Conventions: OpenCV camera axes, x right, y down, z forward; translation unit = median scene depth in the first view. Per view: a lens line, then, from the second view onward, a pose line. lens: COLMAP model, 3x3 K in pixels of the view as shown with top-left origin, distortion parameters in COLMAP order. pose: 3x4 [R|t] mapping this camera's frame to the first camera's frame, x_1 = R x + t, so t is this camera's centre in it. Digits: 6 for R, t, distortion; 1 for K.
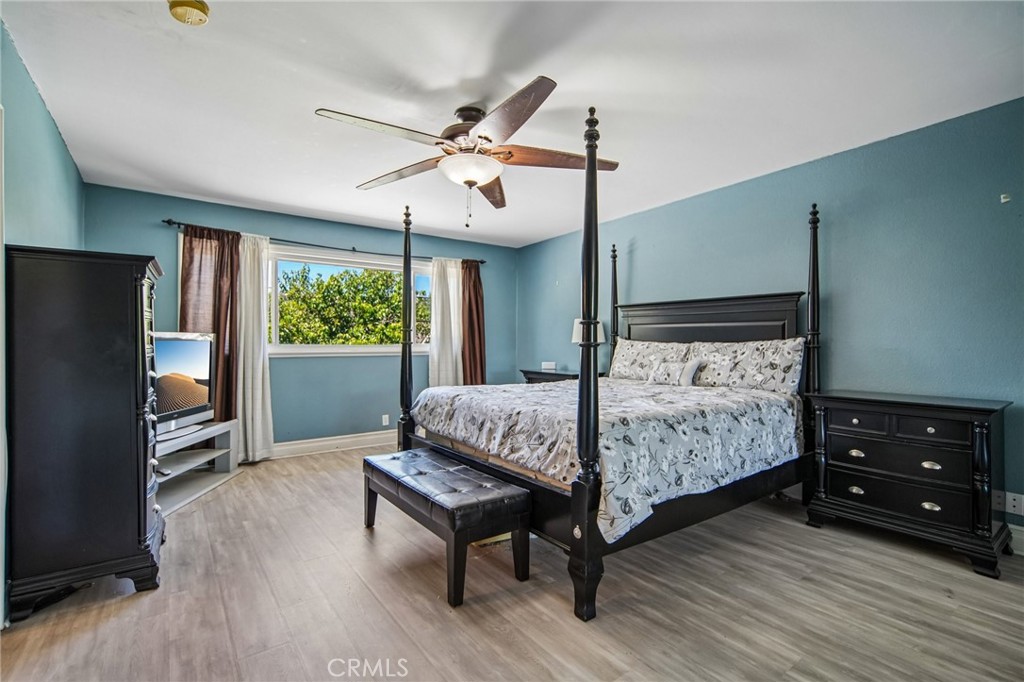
lens RADIAL K [[475.6, 0, 512.0], [0, 475.6, 341.0], [0, 0, 1]] dist [0.033693, -0.000023]
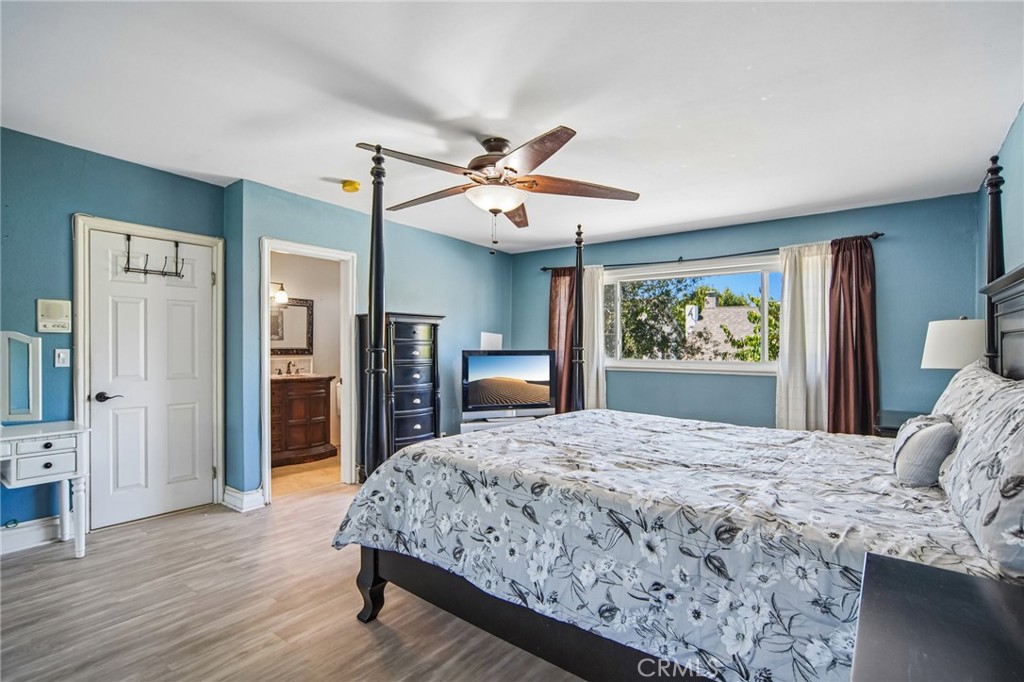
lens RADIAL K [[487.6, 0, 510.9], [0, 487.6, 348.0], [0, 0, 1]] dist [0.000594, 0.000119]
pose [[0.277063, 0.012040, -0.960776, 0.934531], [-0.006273, 0.999923, 0.010722, -0.038520], [0.960831, 0.003057, 0.277118, 0.723913]]
